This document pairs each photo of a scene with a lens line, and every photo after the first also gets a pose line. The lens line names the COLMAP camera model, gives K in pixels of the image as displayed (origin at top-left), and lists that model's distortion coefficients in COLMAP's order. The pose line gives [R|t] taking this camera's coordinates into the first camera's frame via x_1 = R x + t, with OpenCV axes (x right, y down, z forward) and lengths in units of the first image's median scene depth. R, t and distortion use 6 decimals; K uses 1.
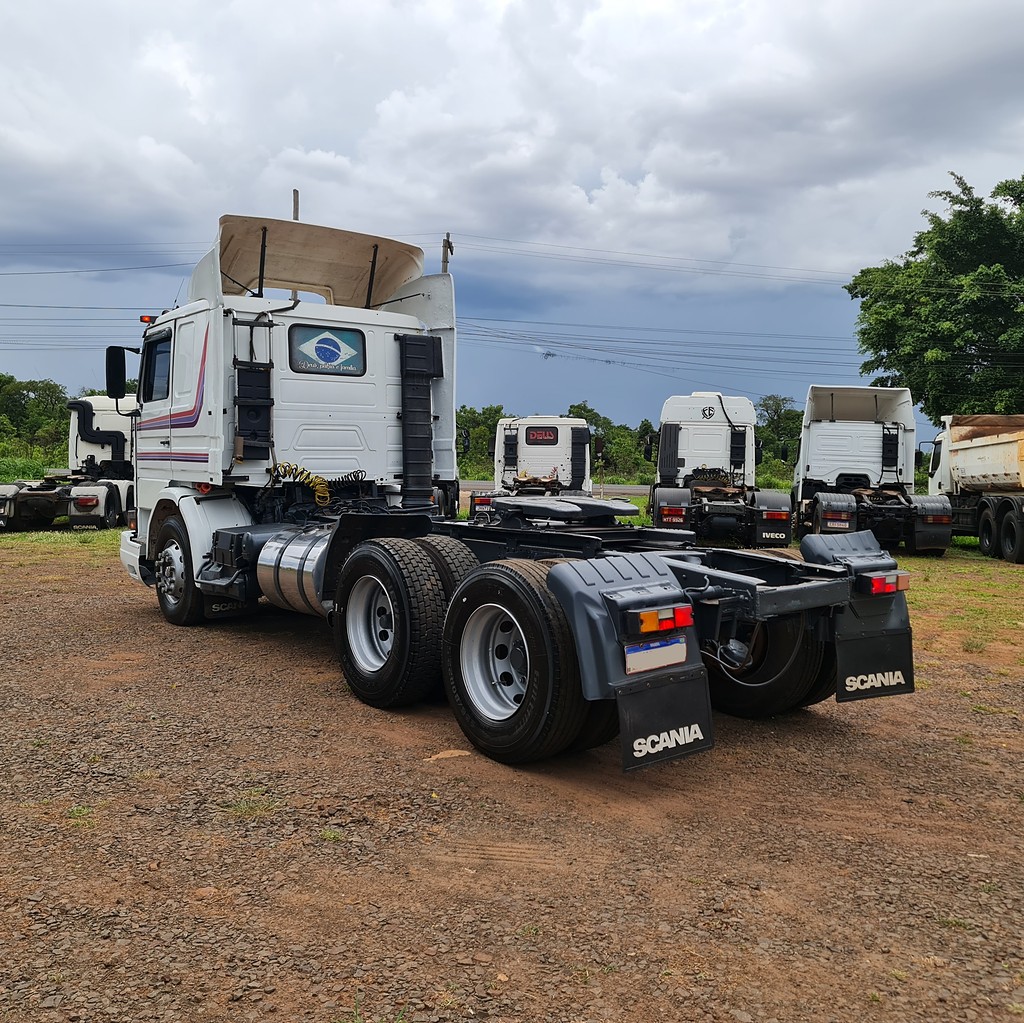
lens RADIAL K [[975.7, 0, 512.0], [0, 975.7, 511.5], [0, 0, 1]] dist [0.049413, -0.004579]
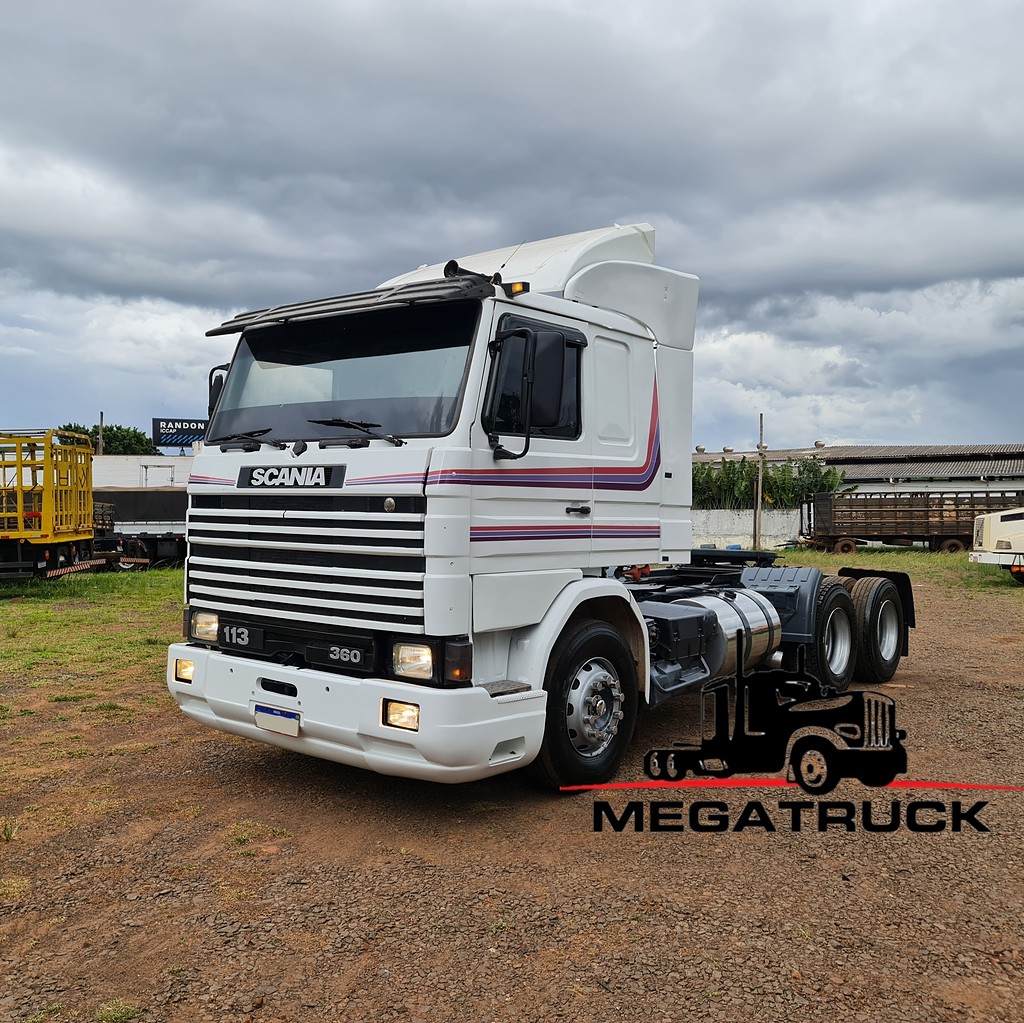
lens RADIAL K [[975.7, 0, 512.0], [0, 975.7, 511.5], [0, 0, 1]] dist [0.049413, -0.004579]
pose [[-0.291026, -0.014617, 0.956603, -0.942562], [0.033741, 0.999104, 0.025532, -0.087059], [-0.956120, 0.039707, -0.290273, 1.229379]]
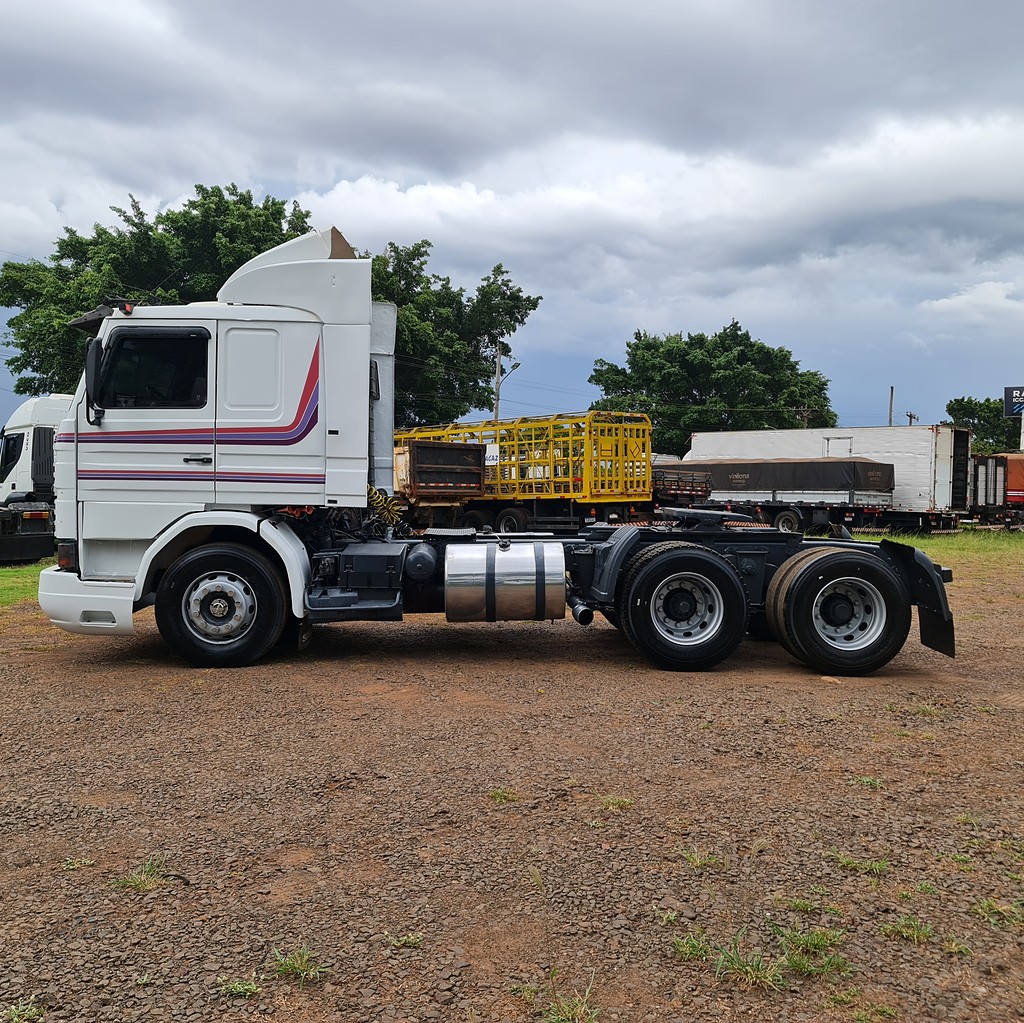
lens RADIAL K [[975.7, 0, 512.0], [0, 975.7, 511.5], [0, 0, 1]] dist [0.049413, -0.004579]
pose [[0.547672, -0.034316, 0.835989, -0.924712], [0.032829, 0.999271, 0.019511, -0.033090], [-0.836049, 0.016759, 0.548399, 0.303808]]
